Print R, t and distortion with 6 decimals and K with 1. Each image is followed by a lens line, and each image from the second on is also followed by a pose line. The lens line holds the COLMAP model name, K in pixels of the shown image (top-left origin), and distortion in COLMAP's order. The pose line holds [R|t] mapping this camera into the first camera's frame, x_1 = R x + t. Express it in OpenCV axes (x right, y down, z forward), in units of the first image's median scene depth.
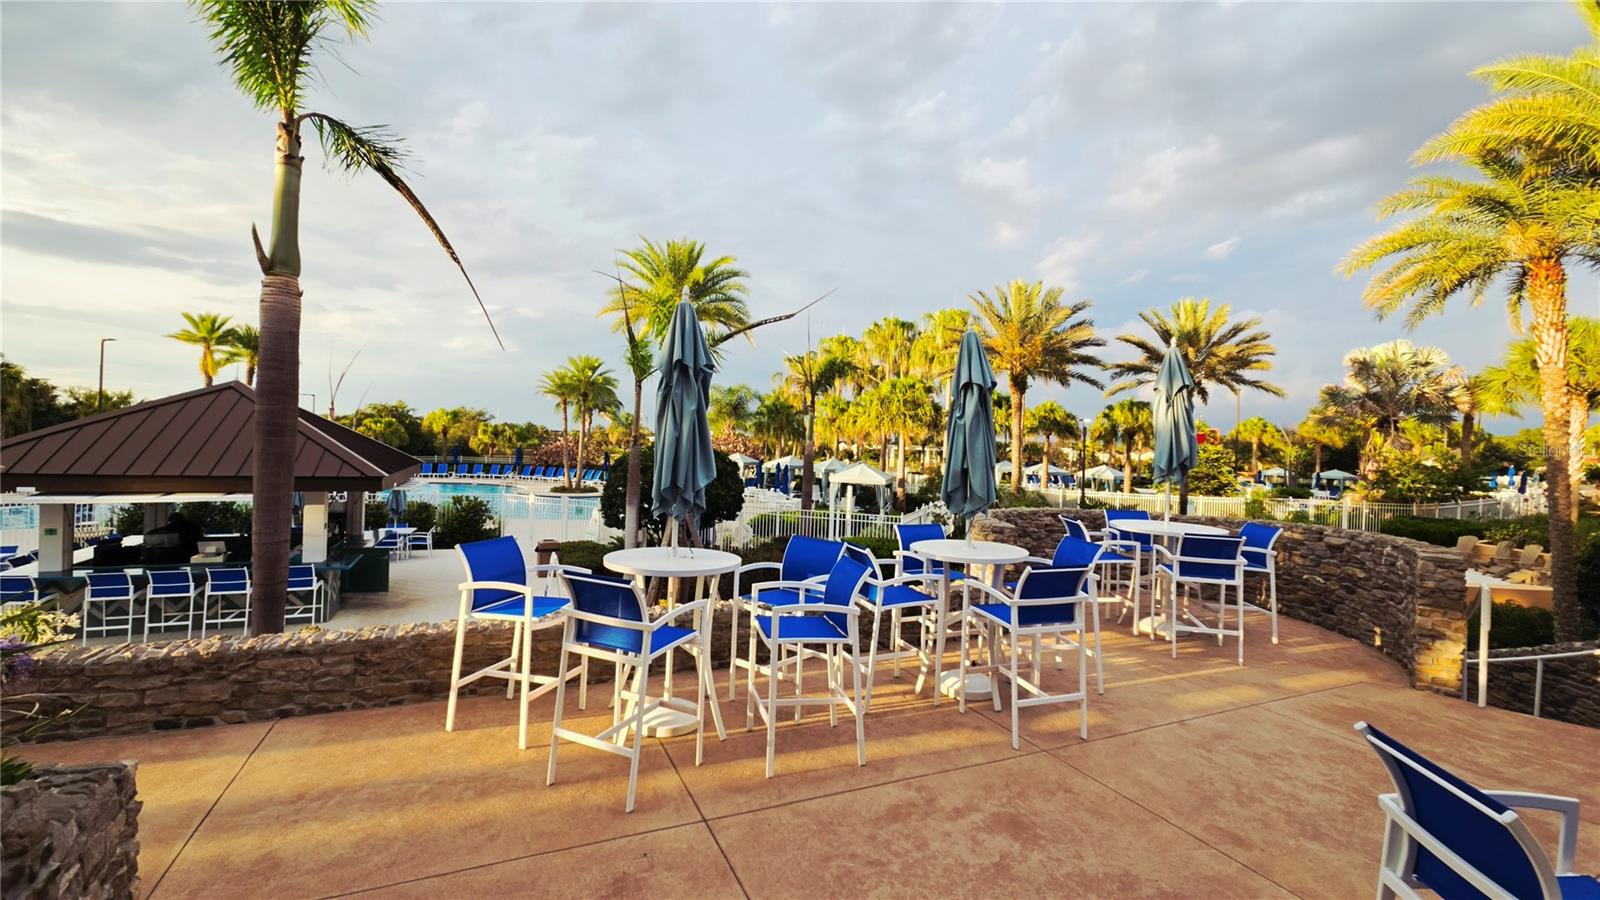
lens RADIAL K [[646.3, 0, 803.3], [0, 646.3, 446.6], [0, 0, 1]] dist [0.009374, -0.007049]
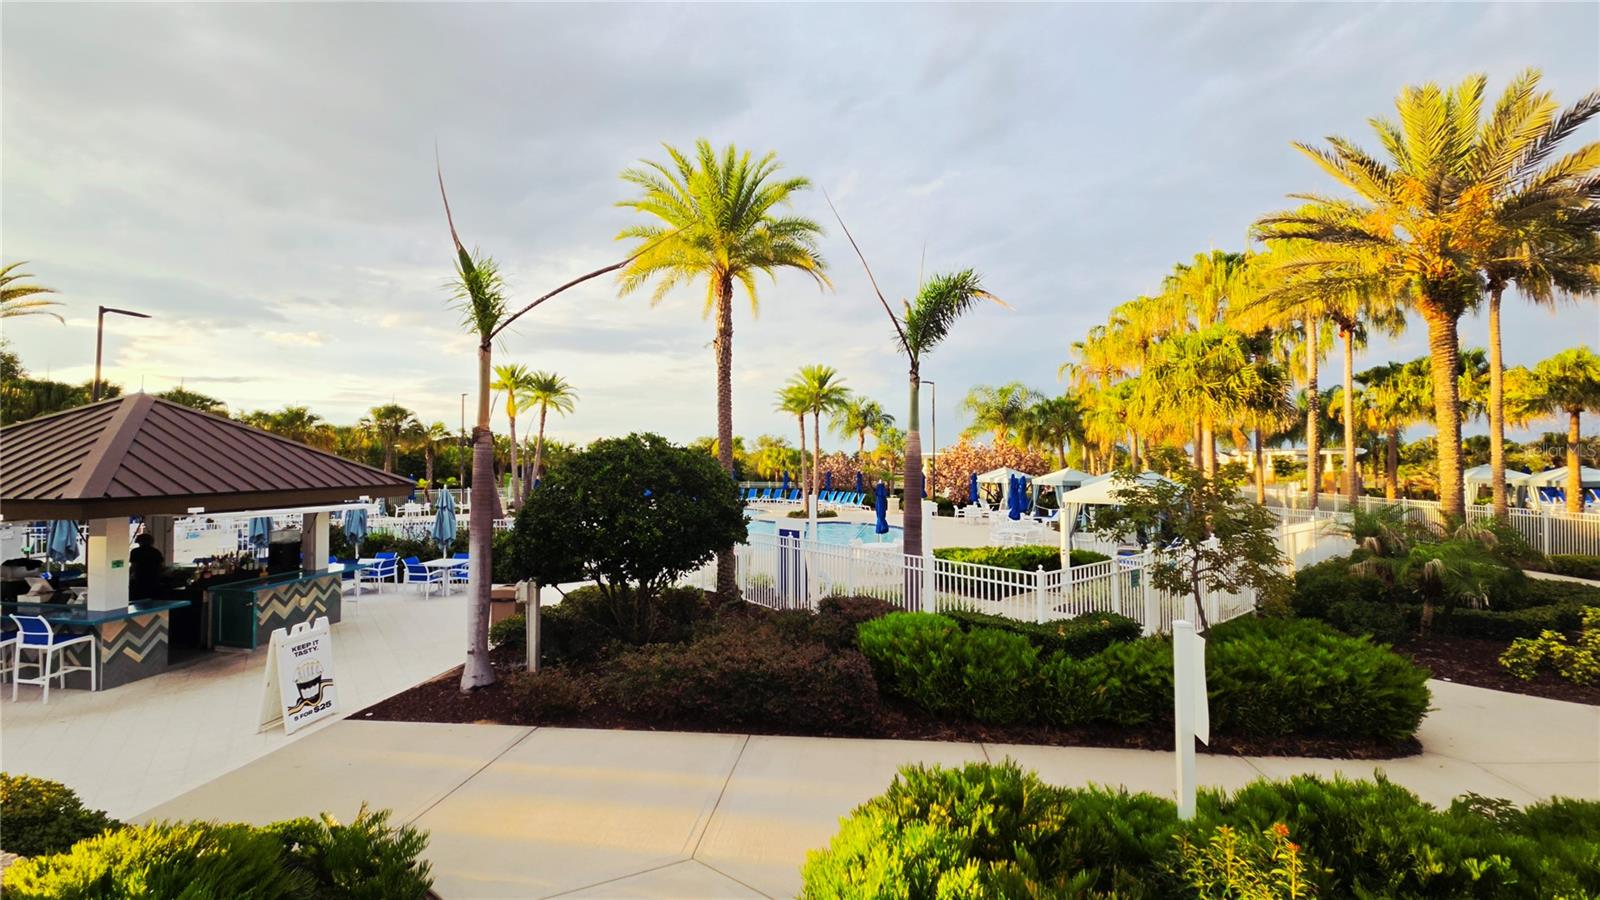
lens RADIAL K [[650.7, 0, 799.3], [0, 650.7, 446.6], [0, 0, 1]] dist [0.001101, -0.000407]
pose [[0.851053, -0.054014, -0.522295, 0.122730], [0.035110, 0.998323, -0.046032, 0.014431], [0.523905, 0.020838, 0.851522, 0.231232]]
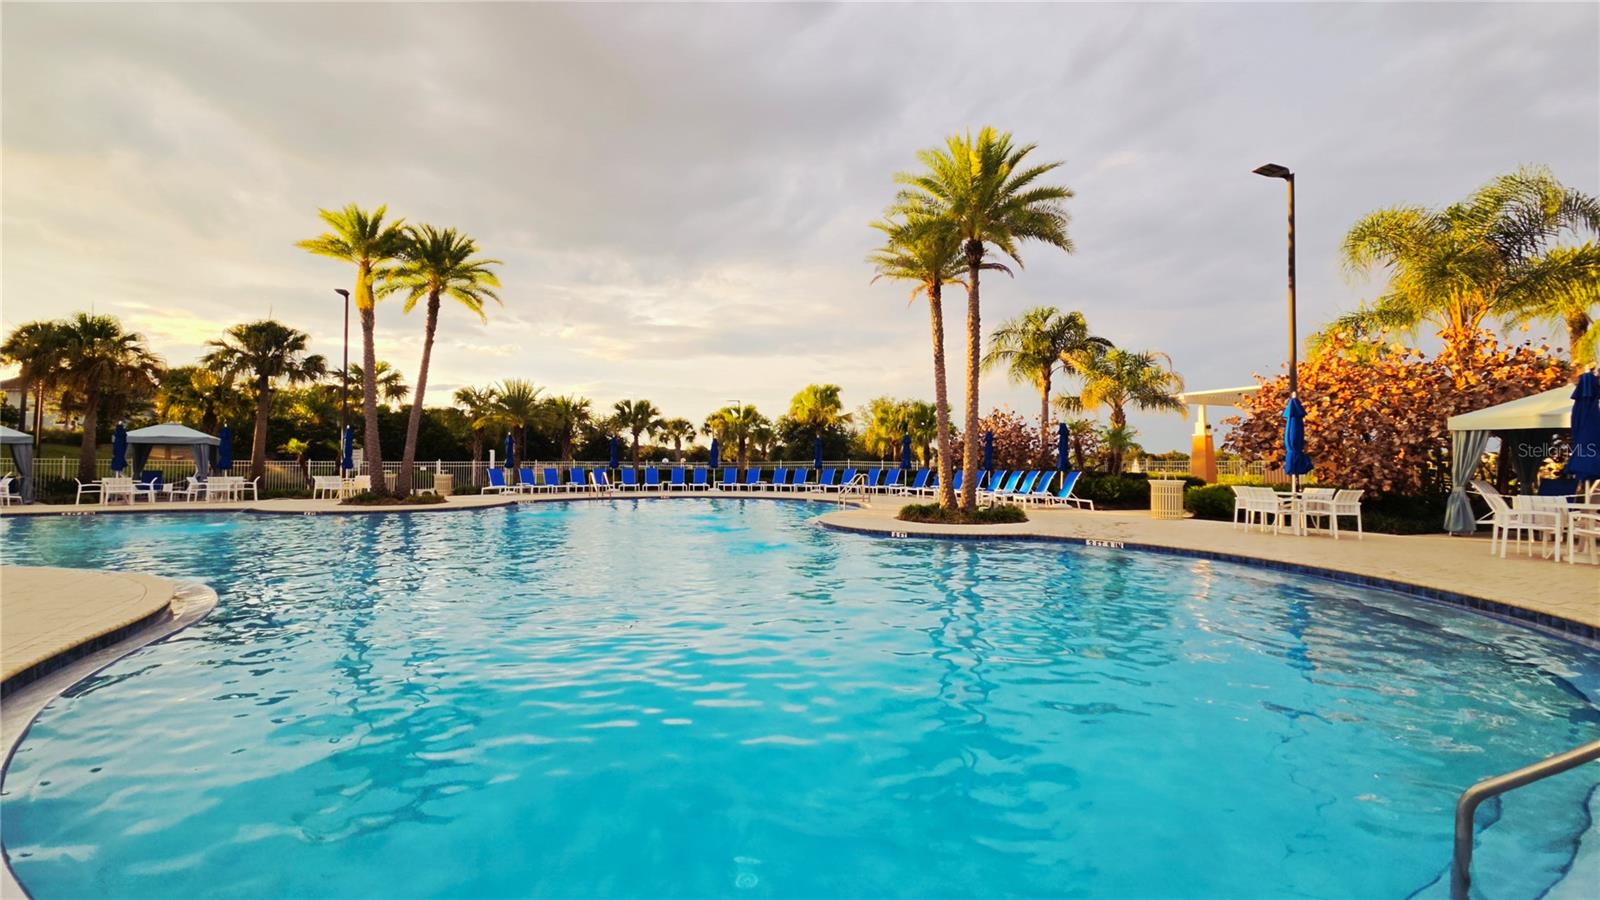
lens RADIAL K [[646.3, 0, 803.3], [0, 646.3, 446.6], [0, 0, 1]] dist [0.009374, -0.007049]
pose [[0.730110, -0.049056, -0.681567, -0.190704], [0.017864, 0.998449, -0.052727, 0.050907], [0.683096, 0.026321, 0.729854, 0.745625]]
